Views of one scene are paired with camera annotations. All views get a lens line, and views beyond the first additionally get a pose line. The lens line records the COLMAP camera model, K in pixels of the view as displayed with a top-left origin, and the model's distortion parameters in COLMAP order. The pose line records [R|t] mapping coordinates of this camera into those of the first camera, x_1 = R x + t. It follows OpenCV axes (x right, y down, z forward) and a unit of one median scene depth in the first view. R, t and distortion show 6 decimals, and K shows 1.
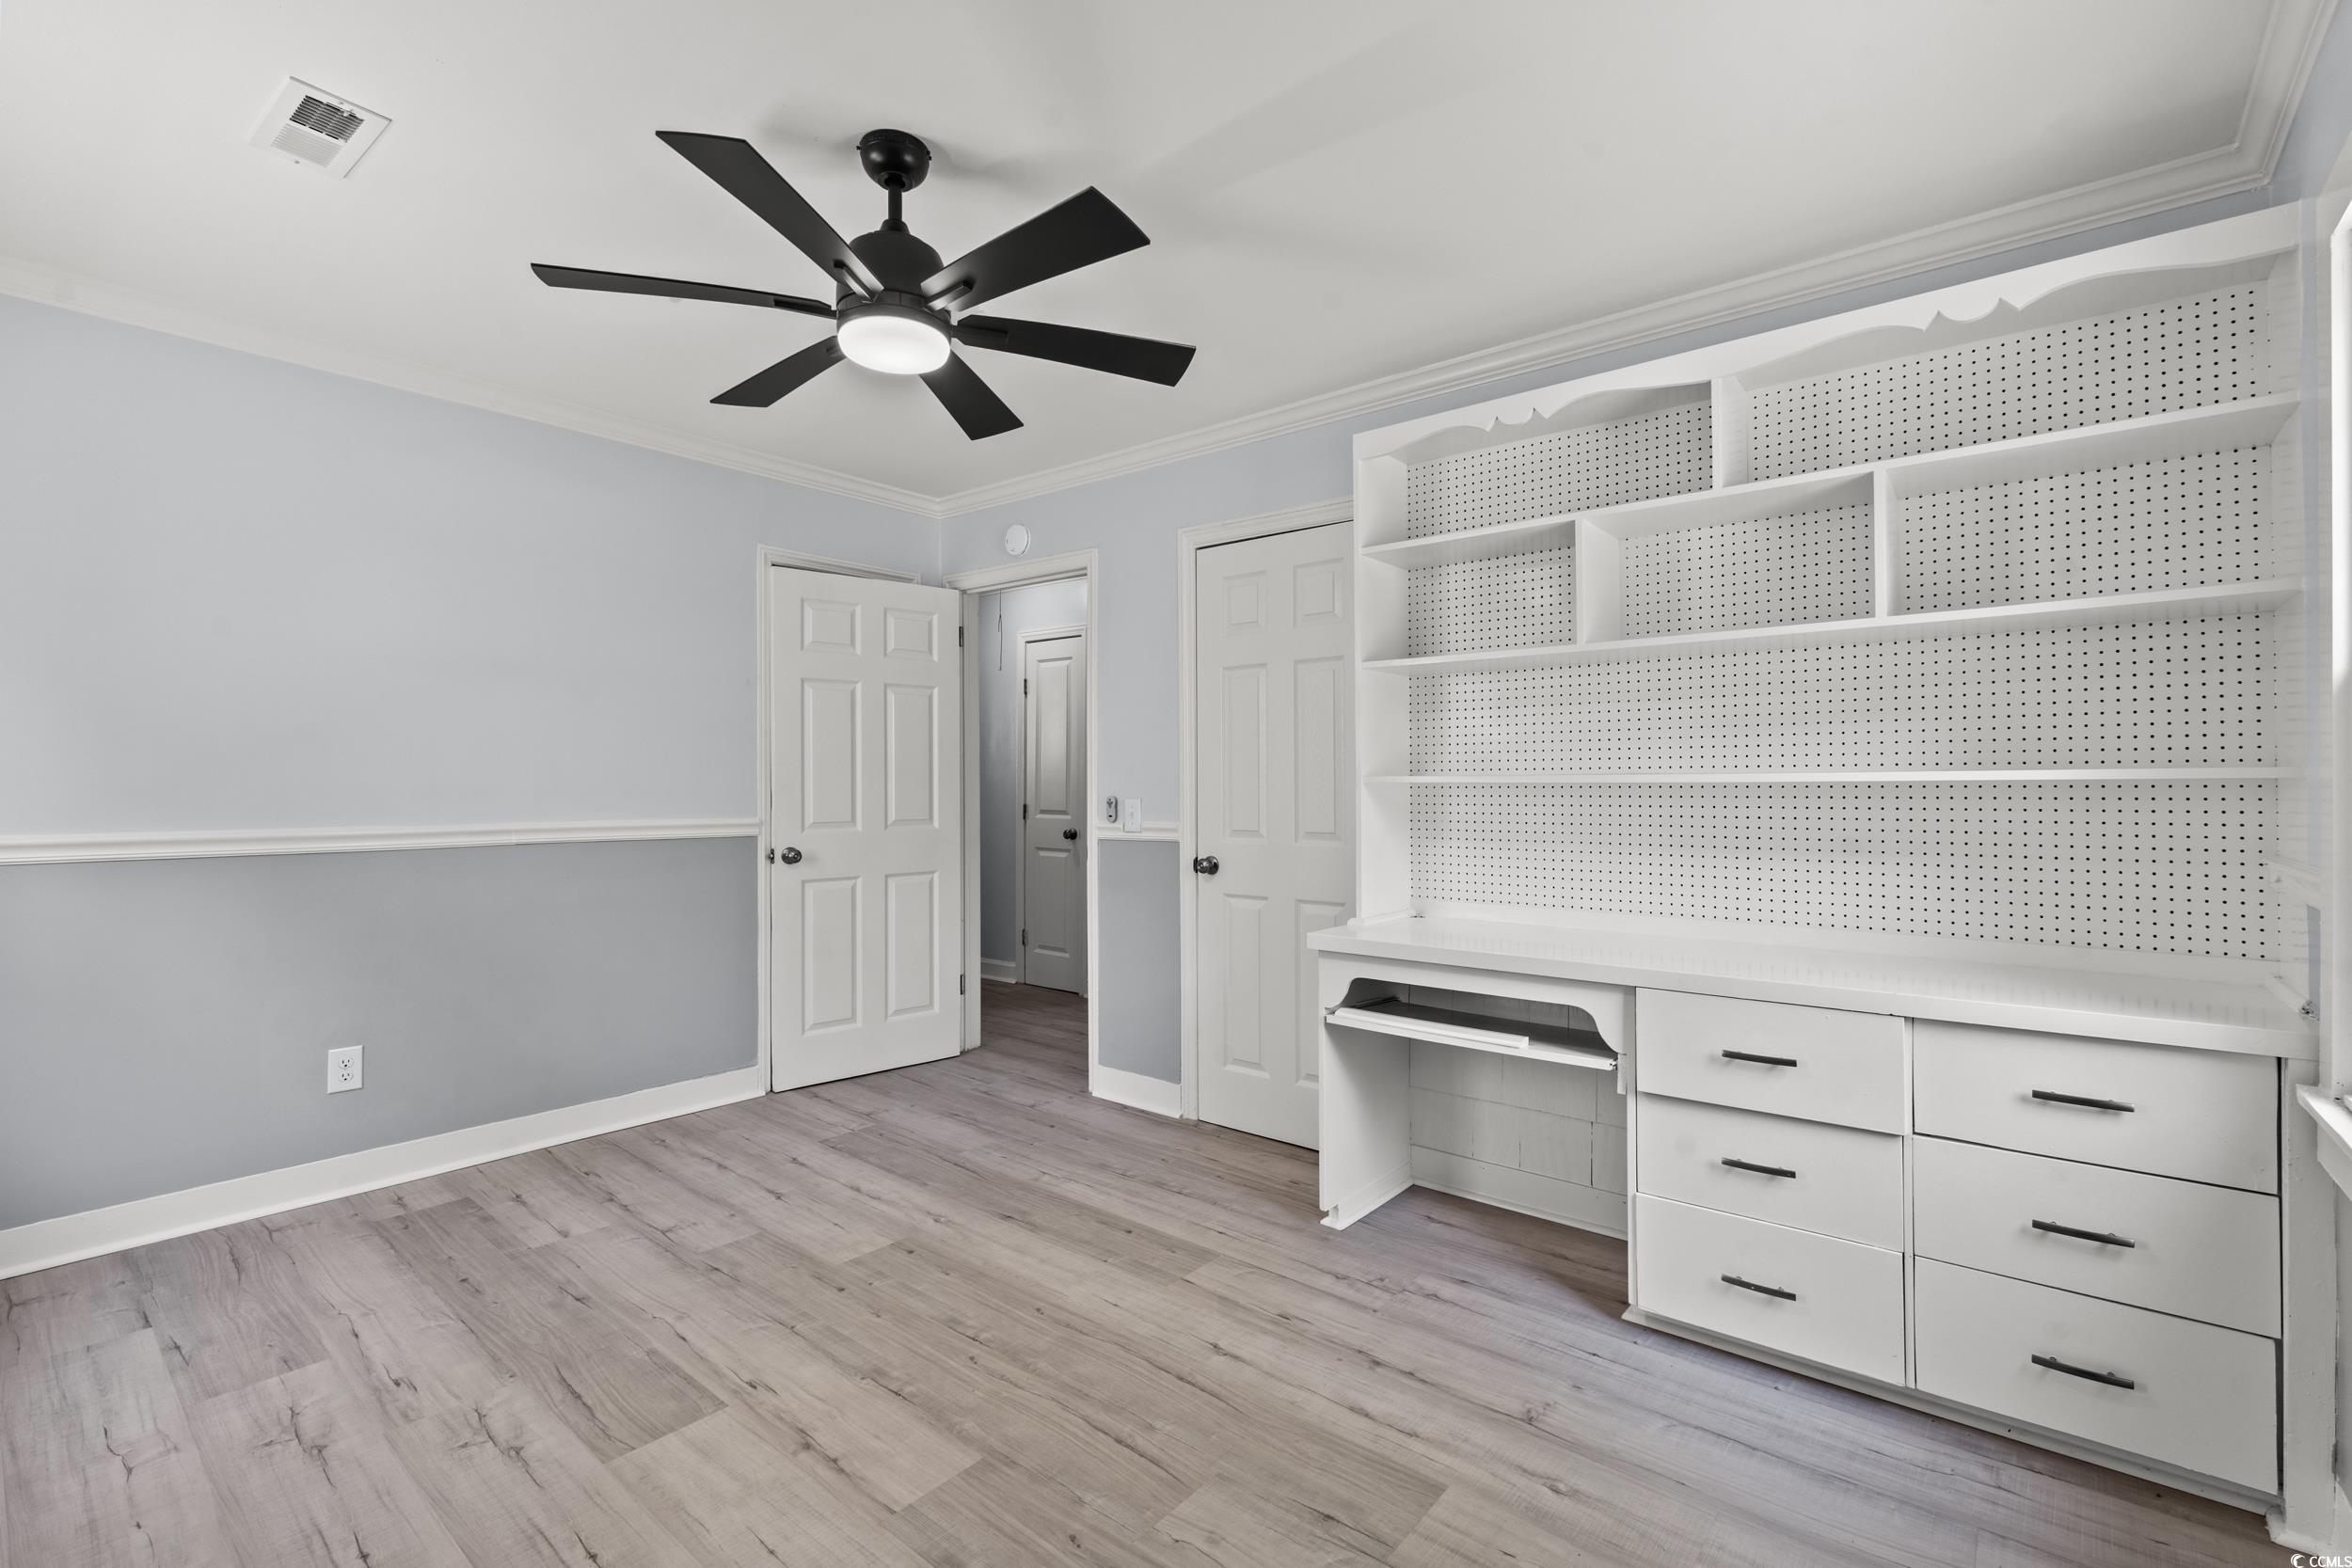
lens RADIAL K [[1039.4, 0, 1180.9], [0, 1039.4, 783.8], [0, 0, 1]] dist [-0.002644, 0.000743]
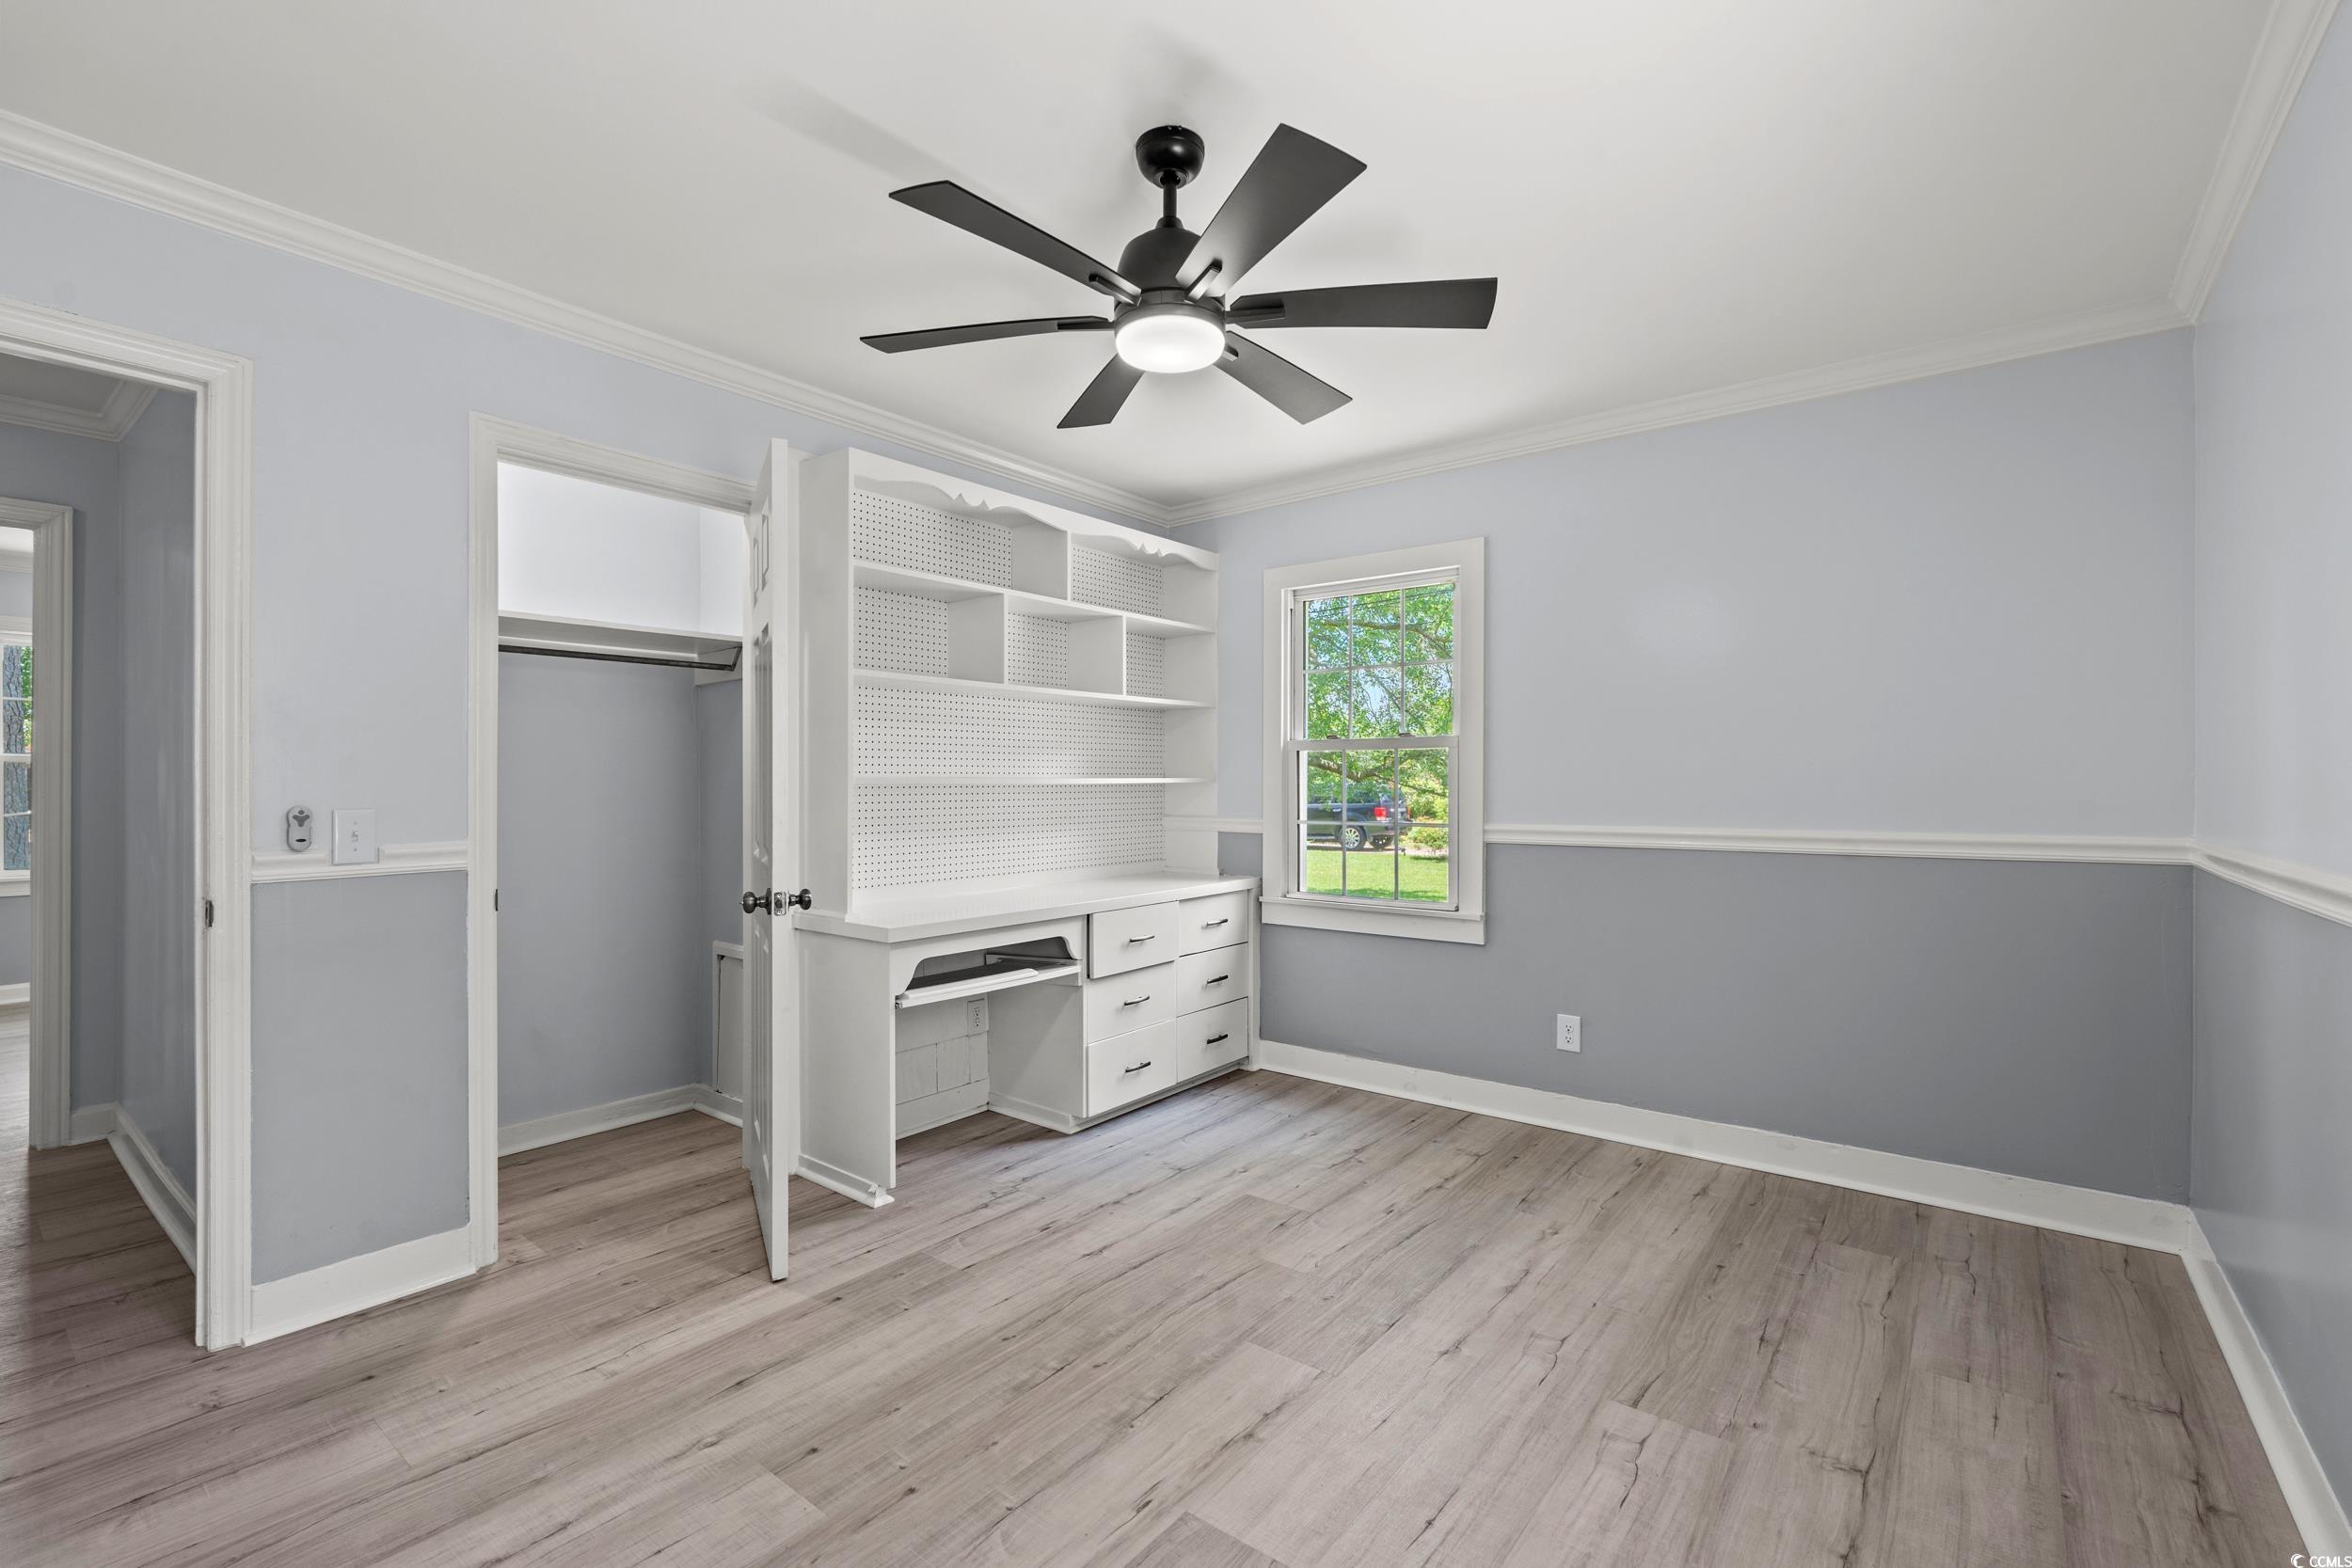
lens RADIAL K [[1025.3, 0, 1179.3], [0, 1025.3, 784.2], [0, 0, 1]] dist [-0.001962, -0.000267]
pose [[-0.021851, 0.000036, 0.999761, -1.157878], [-0.001119, 0.999999, -0.000060, -0.002033], [-0.999761, -0.001120, -0.021851, 0.925383]]
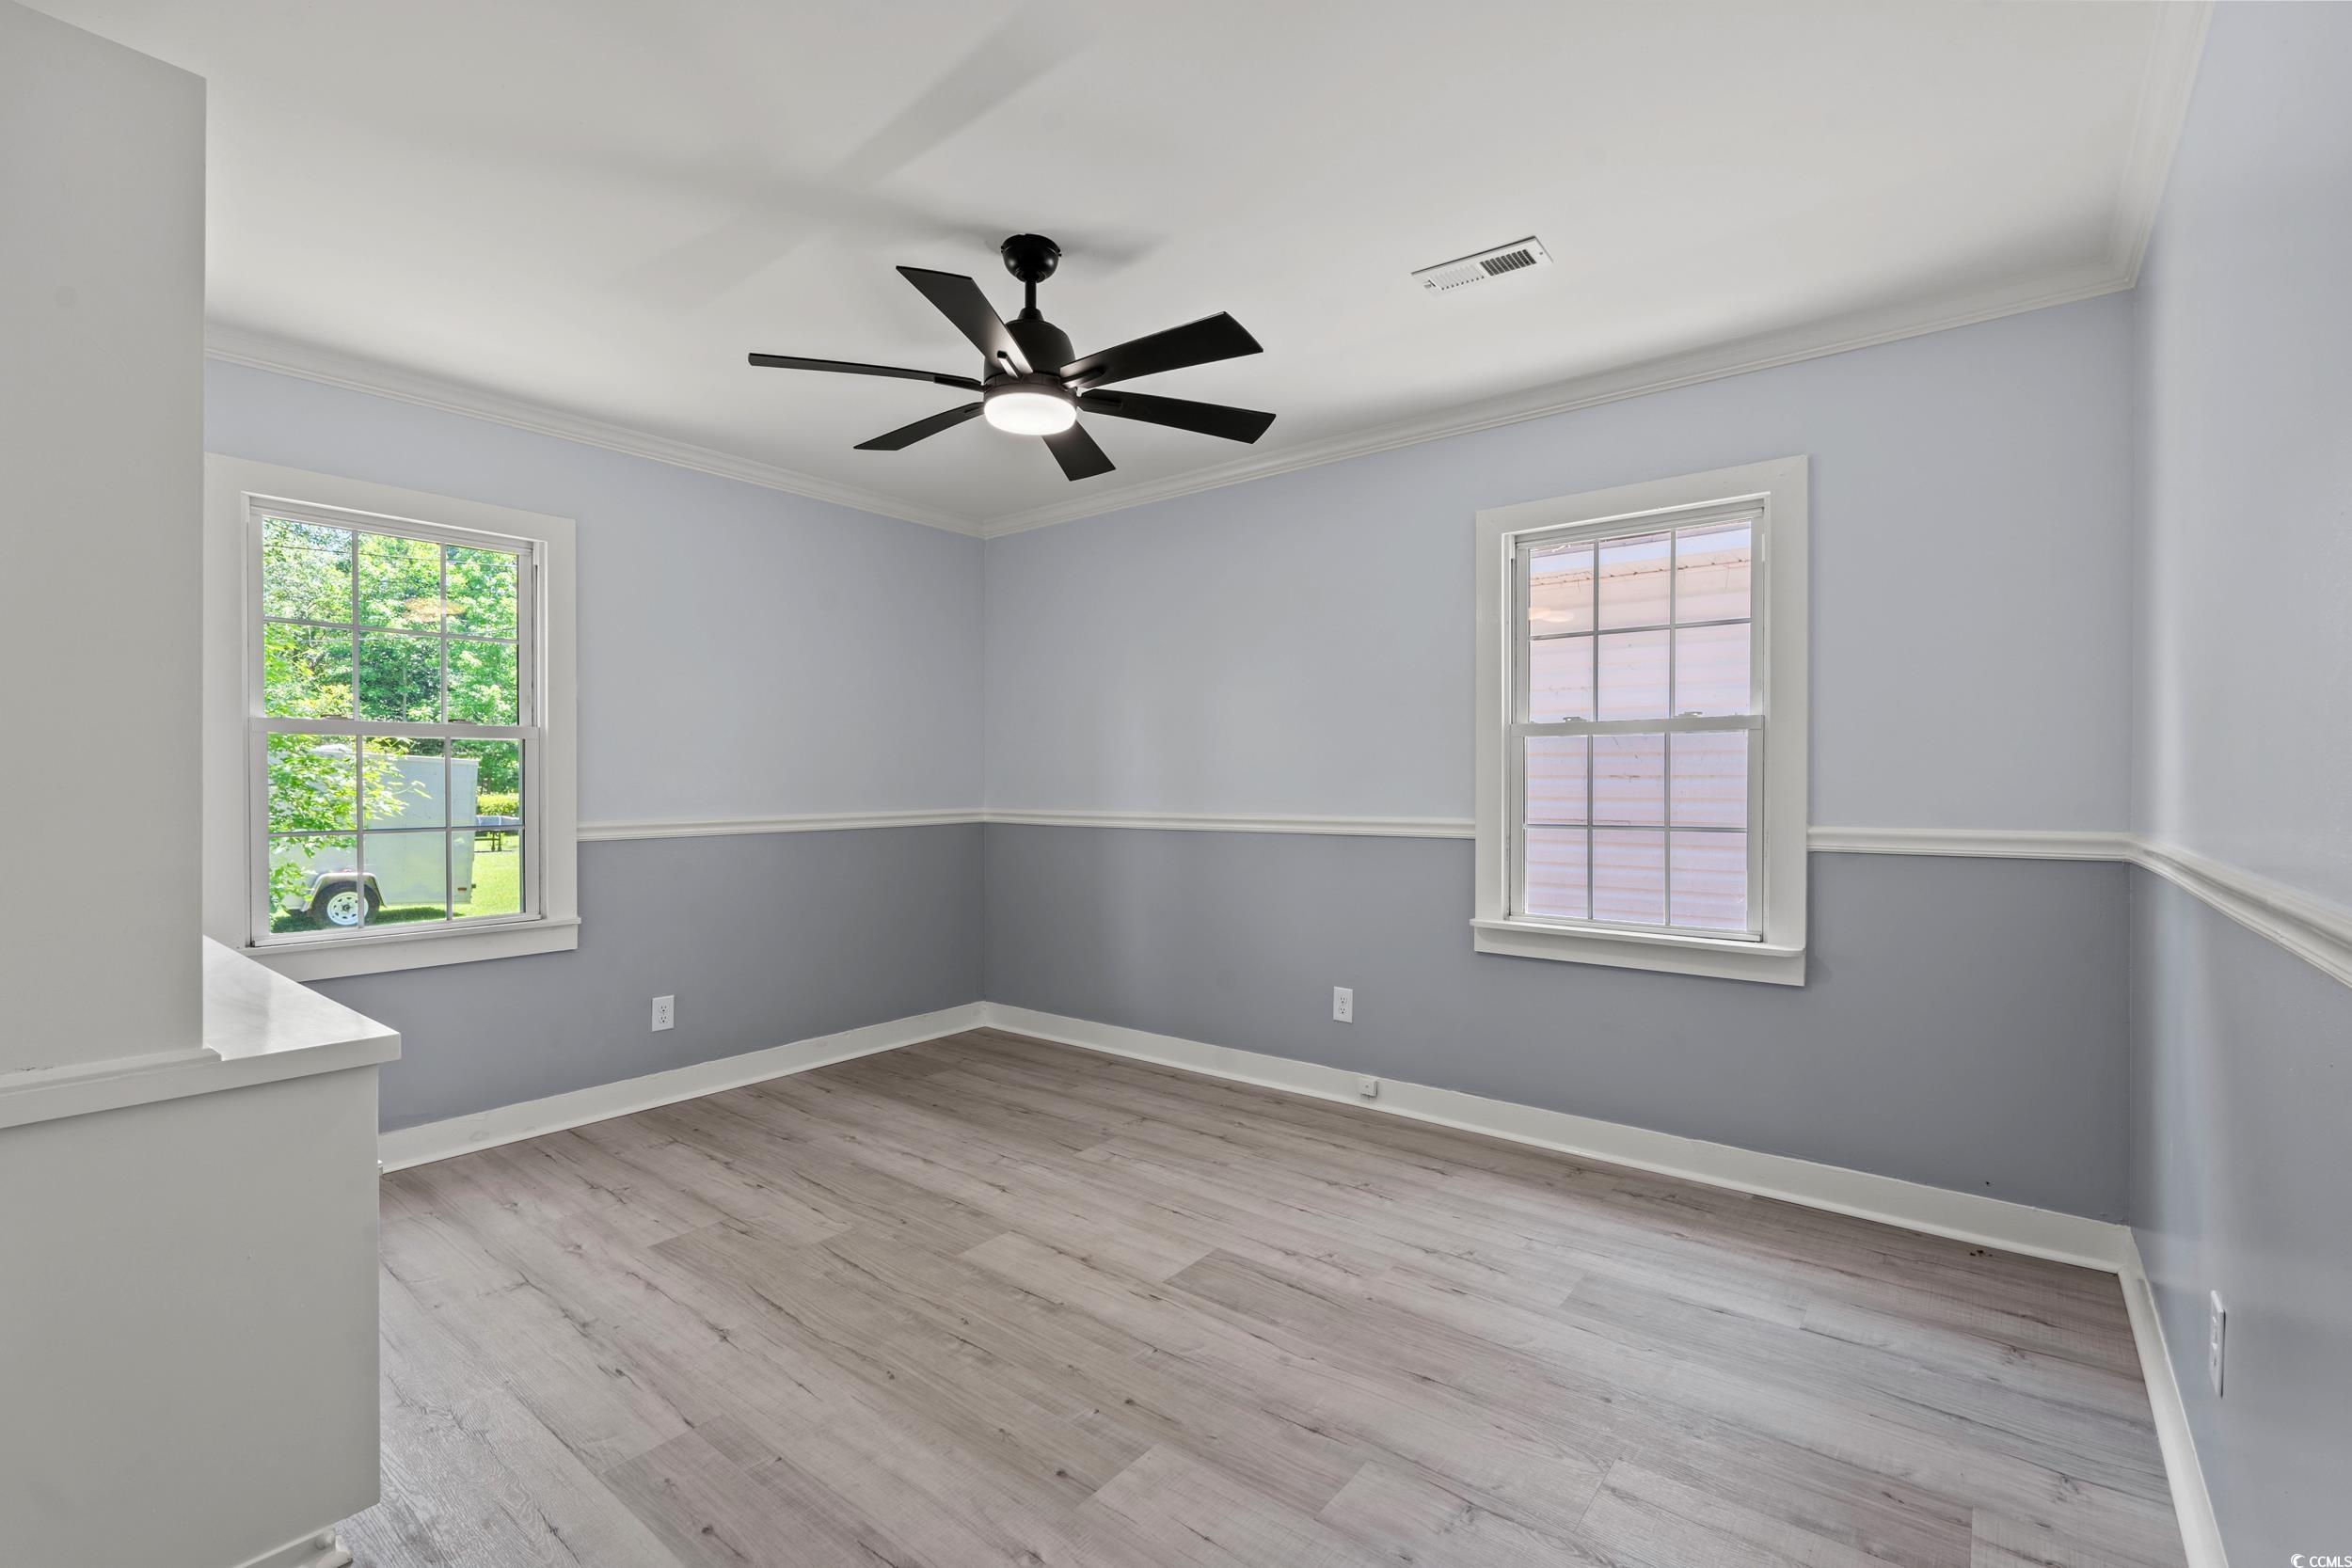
lens RADIAL K [[1037.7, 0, 1168.3], [0, 1037.7, 782.6], [0, 0, 1]] dist [-0.001295, 0.000196]
pose [[-0.999966, 0.000923, -0.008200, -0.391309], [0.000914, 0.999999, 0.001112, 0.002171], [0.008201, 0.001104, -0.999966, 2.018803]]
